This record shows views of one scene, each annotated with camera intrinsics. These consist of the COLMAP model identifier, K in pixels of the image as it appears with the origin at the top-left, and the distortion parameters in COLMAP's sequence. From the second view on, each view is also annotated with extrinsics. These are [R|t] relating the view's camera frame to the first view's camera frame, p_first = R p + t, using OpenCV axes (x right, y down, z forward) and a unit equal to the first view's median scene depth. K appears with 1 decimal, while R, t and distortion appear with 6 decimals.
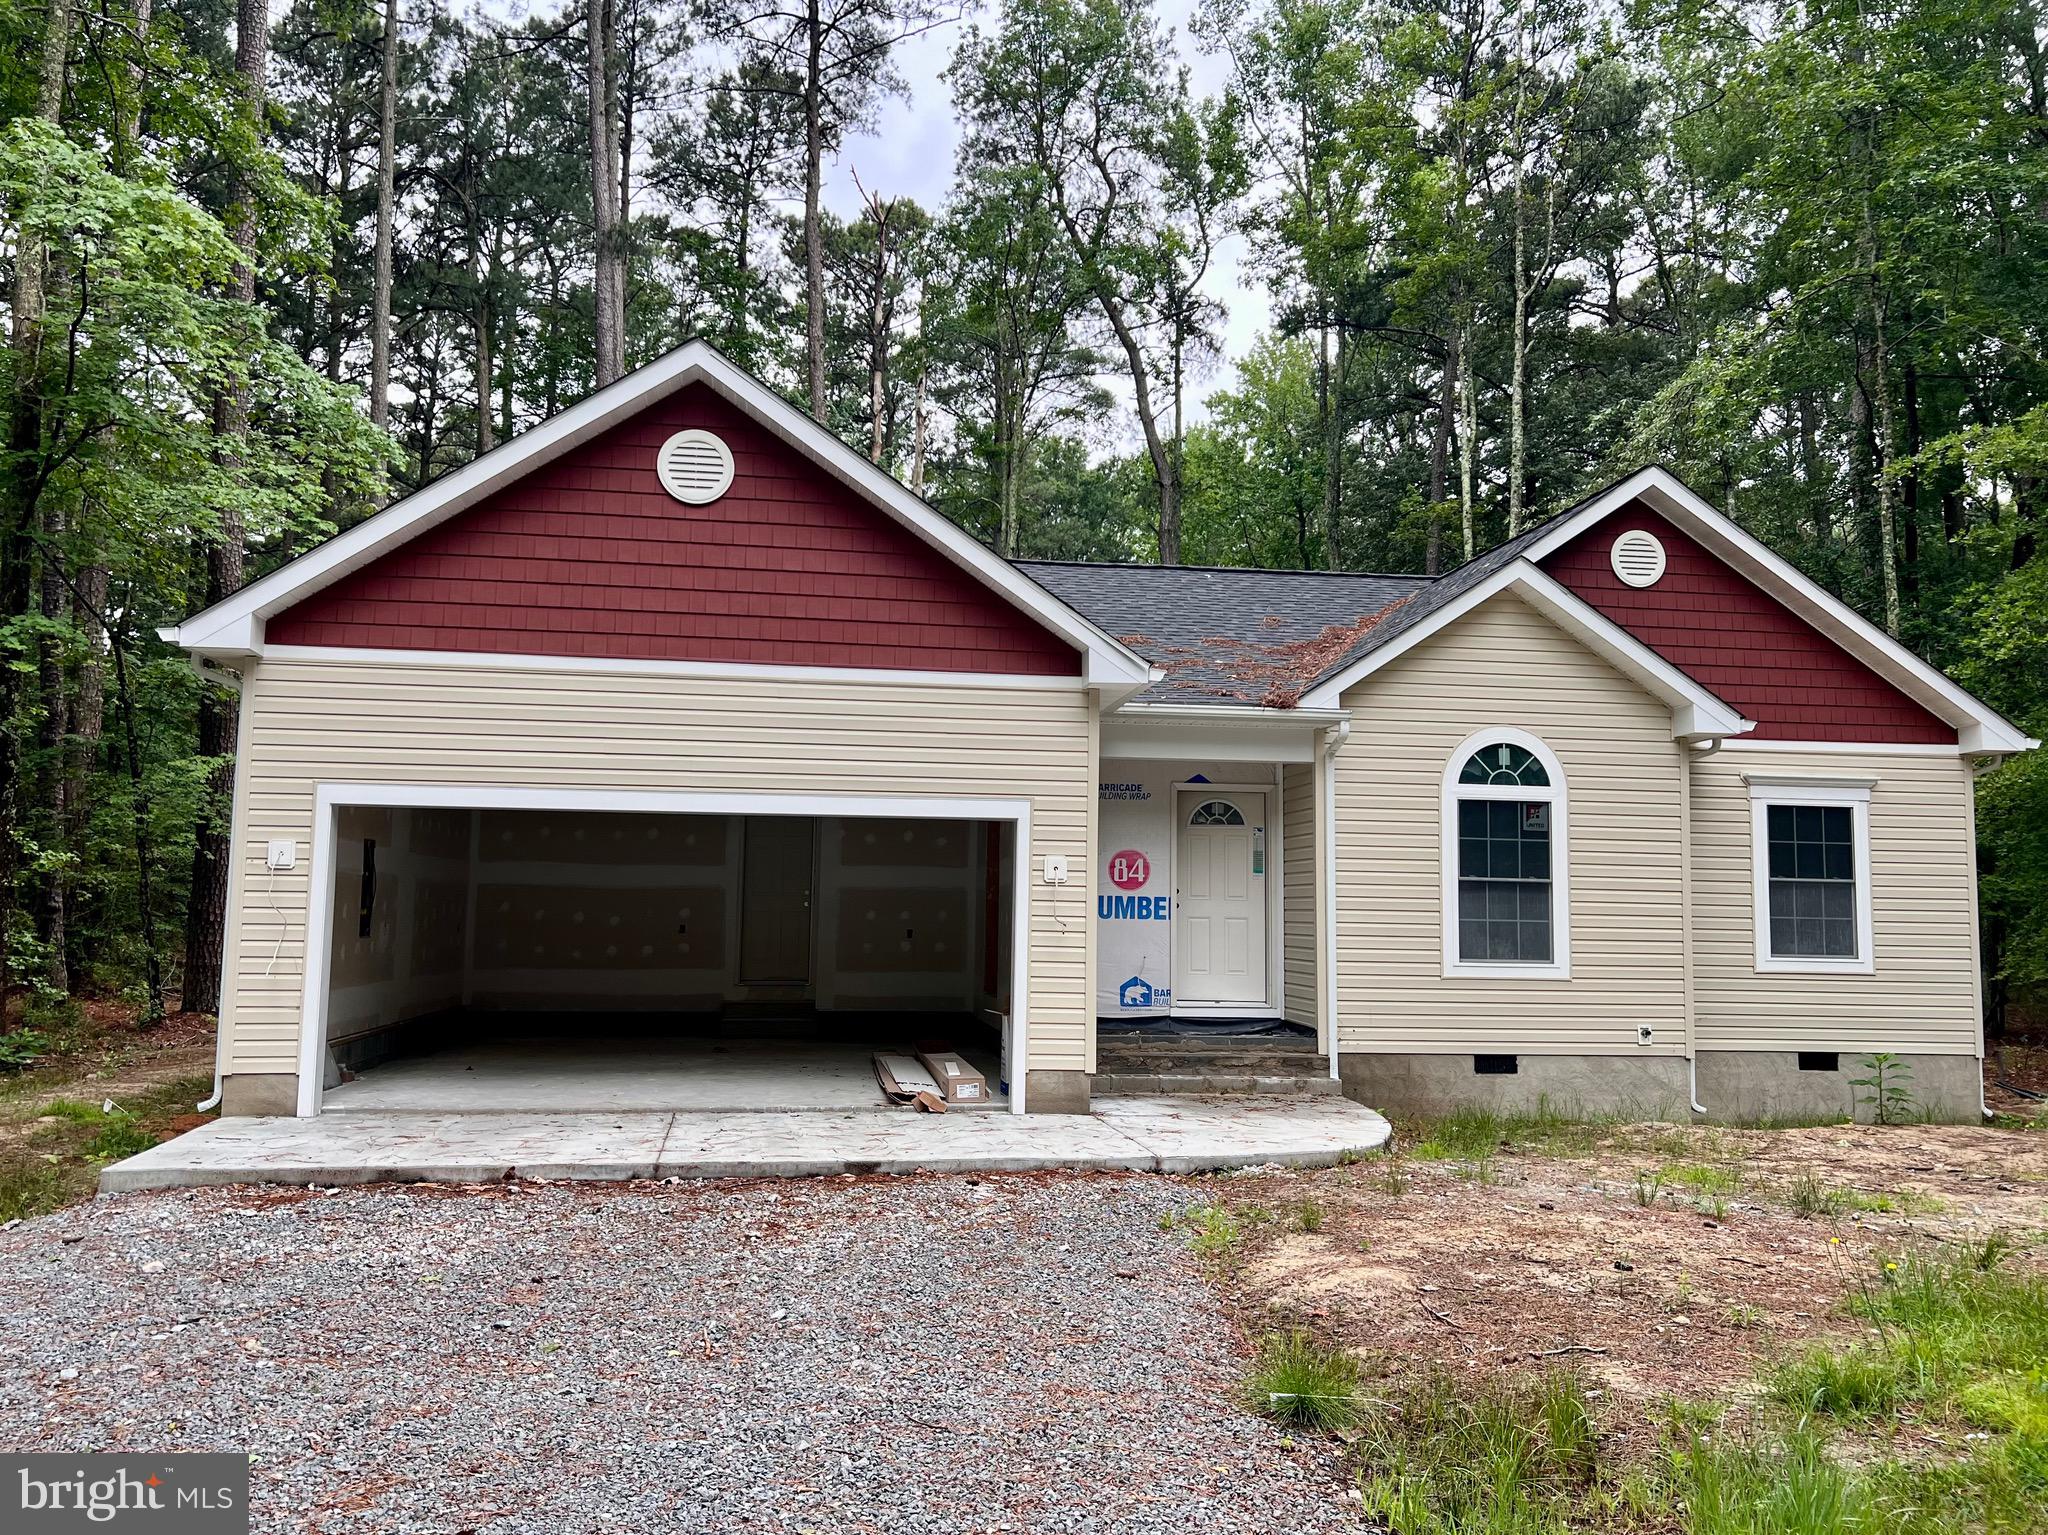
lens RADIAL K [[1643.6, 0, 1024.0], [0, 1643.6, 767.5], [0, 0, 1]] dist [0.038194, -0.011631]
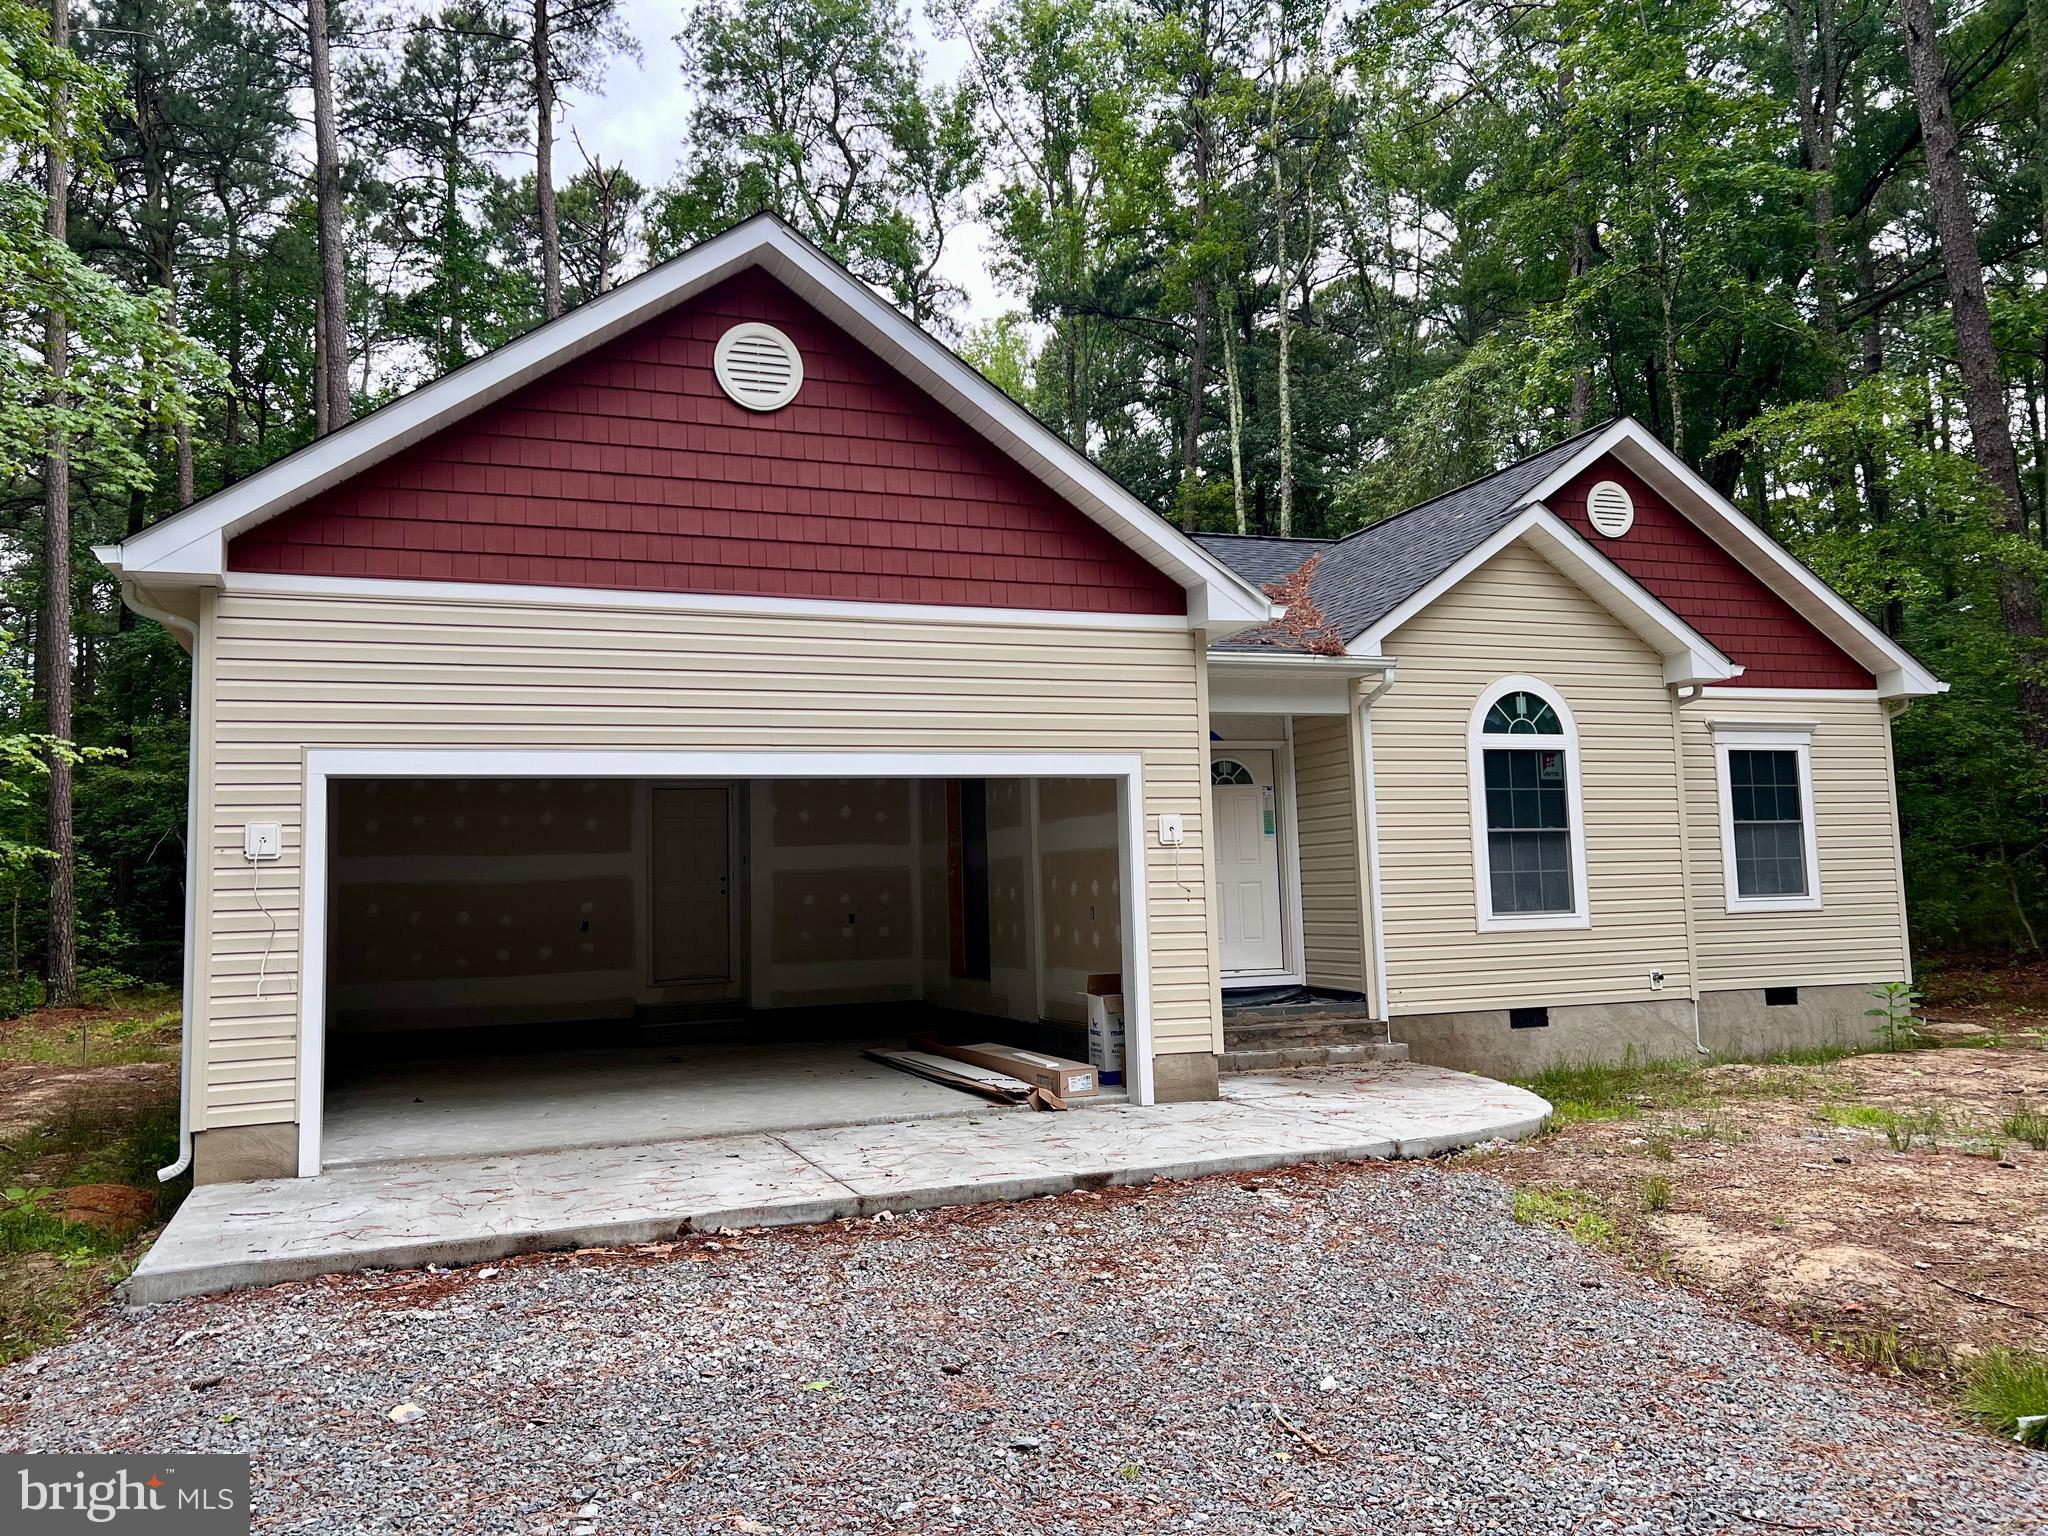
lens RADIAL K [[1593.1, 0, 1059.1], [0, 1593.1, 755.8], [0, 0, 1]] dist [0.031726, 0.001143]
pose [[0.972233, -0.024367, 0.232745, -0.199407], [0.024913, 0.999689, 0.000595, 0.016208], [-0.232687, 0.005220, 0.972538, 0.138349]]
